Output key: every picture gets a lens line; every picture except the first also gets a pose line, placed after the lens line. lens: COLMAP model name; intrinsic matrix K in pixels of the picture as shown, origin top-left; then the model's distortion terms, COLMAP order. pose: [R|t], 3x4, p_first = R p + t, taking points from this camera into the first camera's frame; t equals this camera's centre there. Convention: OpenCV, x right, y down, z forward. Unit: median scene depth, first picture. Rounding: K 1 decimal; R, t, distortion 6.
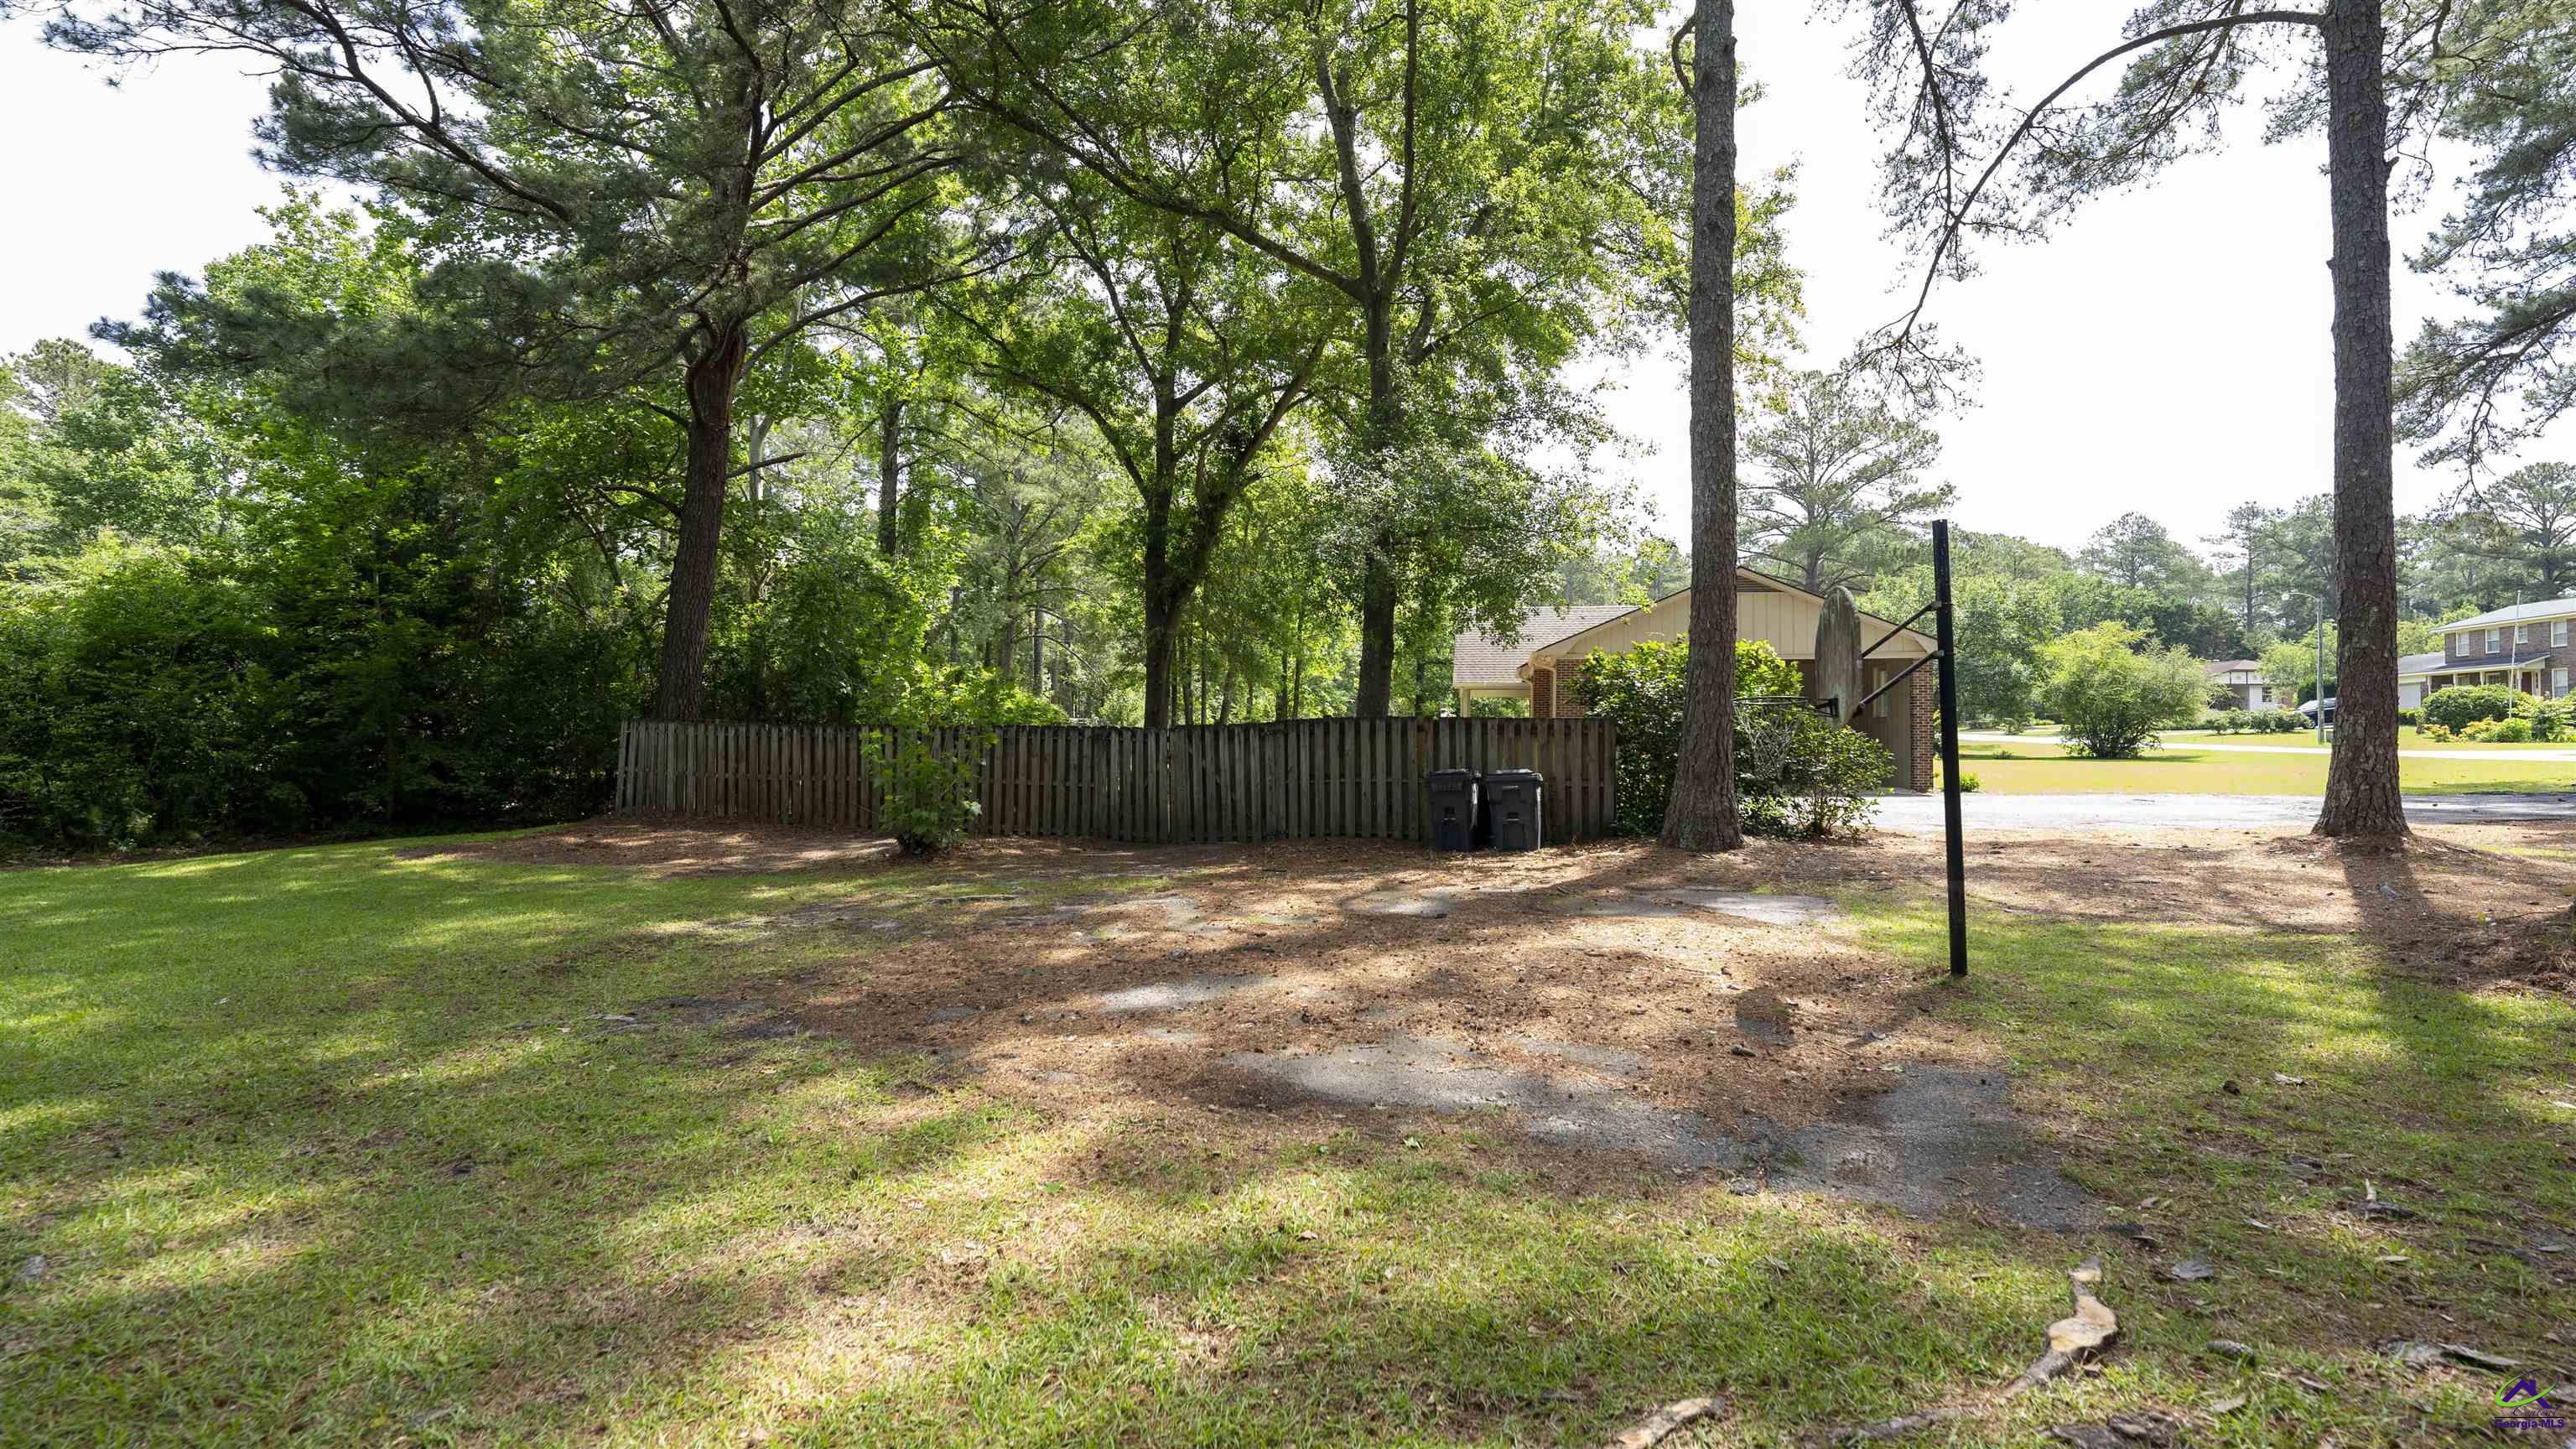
lens RADIAL K [[1043.9, 0, 1295.5], [0, 1043.9, 716.6], [0, 0, 1]] dist [-0.013326, -0.000558]
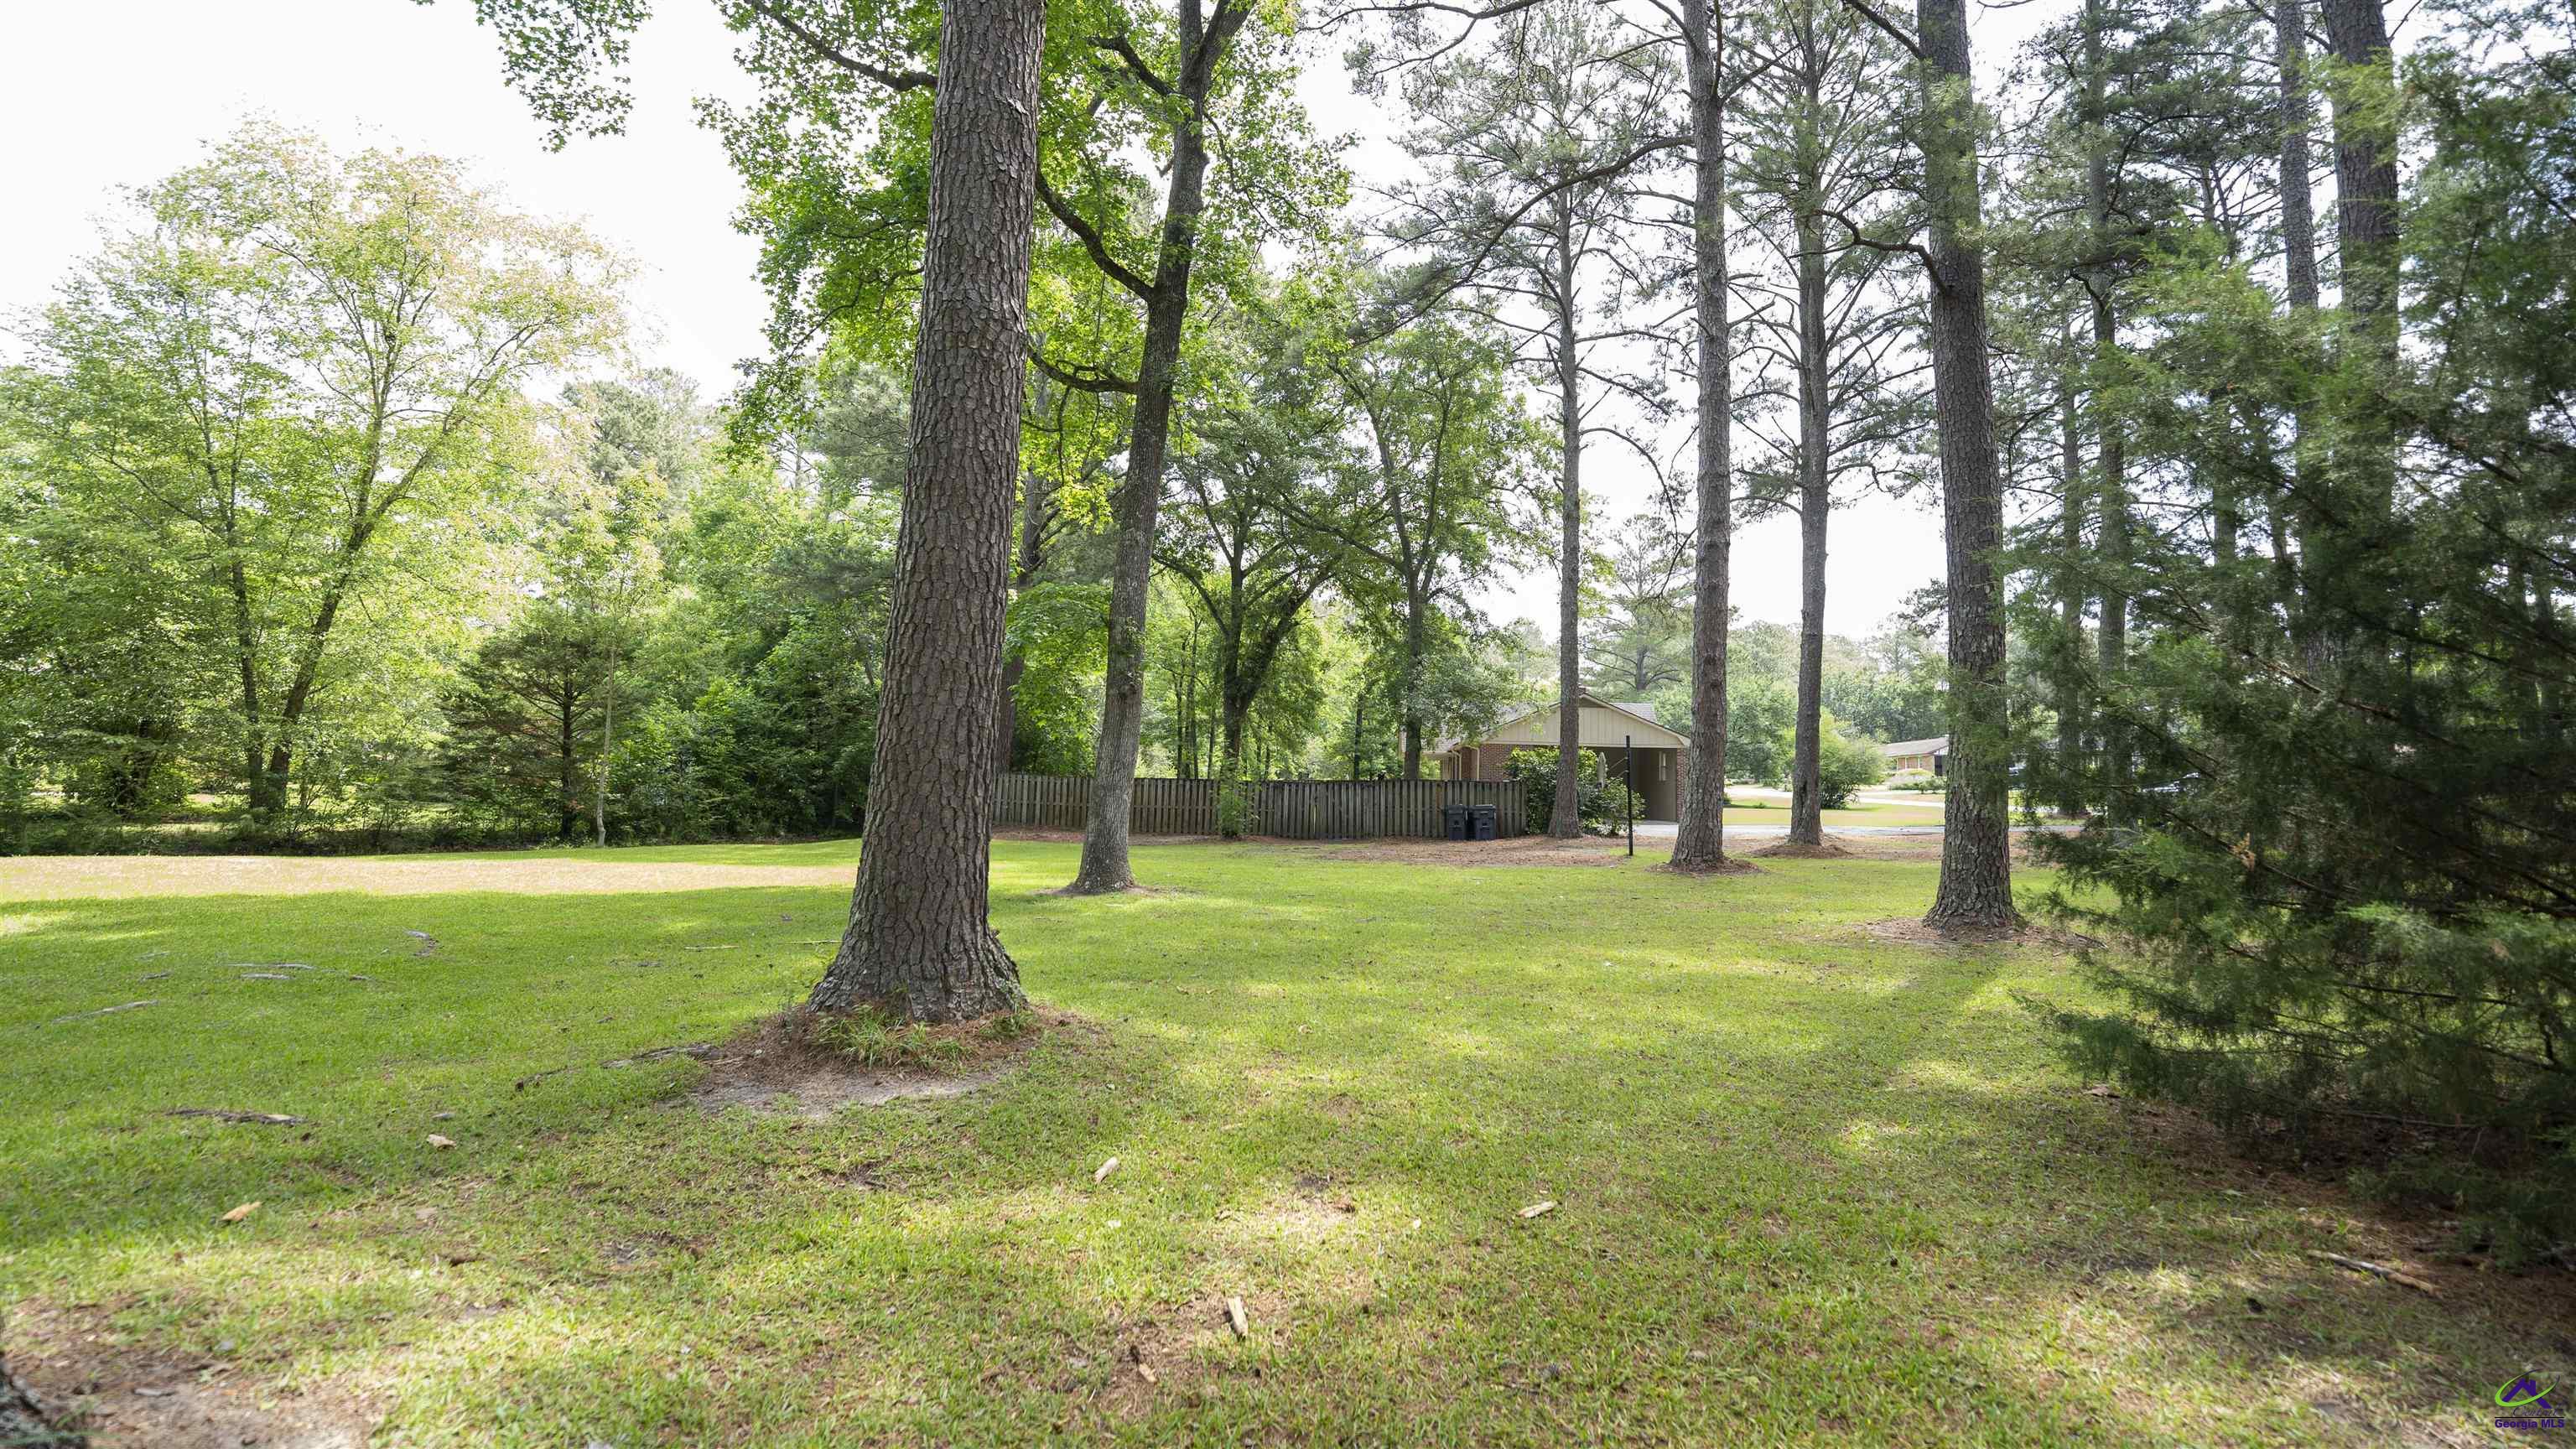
lens RADIAL K [[1043.9, 0, 1295.5], [0, 1043.9, 716.6], [0, 0, 1]] dist [-0.013326, -0.000558]
pose [[0.991914, 0.017919, 0.125641, -0.235804], [-0.012054, 0.998809, -0.047289, -0.014874], [-0.126339, 0.045393, 0.990948, -0.575288]]
